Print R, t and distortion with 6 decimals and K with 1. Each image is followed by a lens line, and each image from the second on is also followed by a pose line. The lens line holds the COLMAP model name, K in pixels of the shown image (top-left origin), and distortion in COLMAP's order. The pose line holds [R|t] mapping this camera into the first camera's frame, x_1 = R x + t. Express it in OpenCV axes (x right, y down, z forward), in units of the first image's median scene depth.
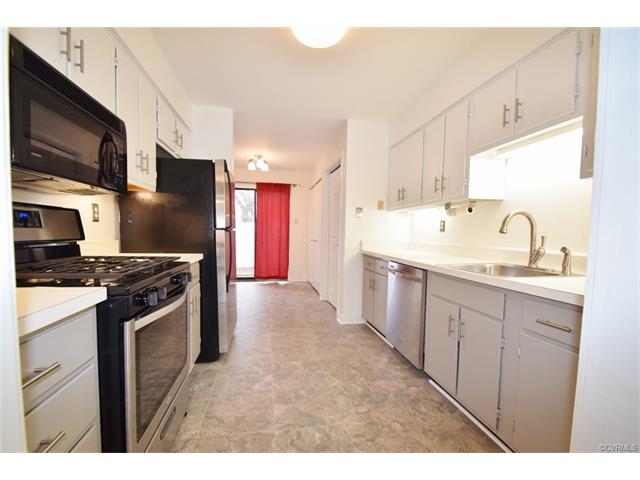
lens RADIAL K [[281.9, 0, 316.5], [0, 281.9, 251.6], [0, 0, 1]] dist [0.012072, -0.015383]
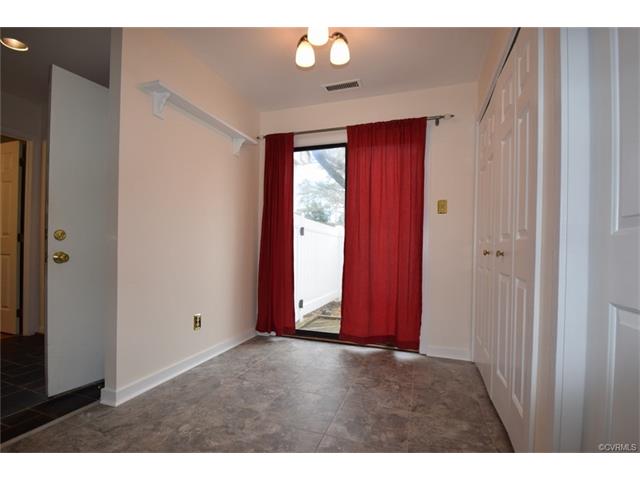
lens RADIAL K [[300.7, 0, 317.0], [0, 300.7, 254.9], [0, 0, 1]] dist [-0.000063, -0.000189]
pose [[0.870062, -0.001541, -0.492939, -0.015373], [-0.030450, 0.997917, -0.056867, -0.009259], [0.492000, 0.064488, 0.868203, 0.567890]]
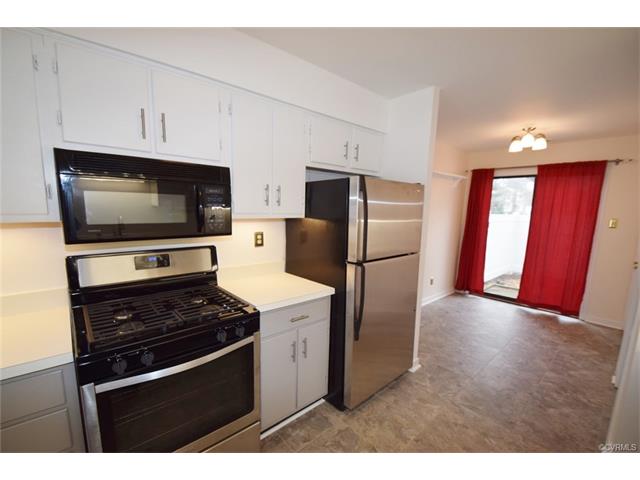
lens RADIAL K [[281.9, 0, 316.5], [0, 281.9, 251.6], [0, 0, 1]] dist [0.012072, -0.015383]
pose [[0.522071, 0.122660, -0.844036, 0.108389], [-0.067612, 0.992442, 0.102407, -0.071587], [0.850218, 0.003603, 0.526419, 0.187179]]
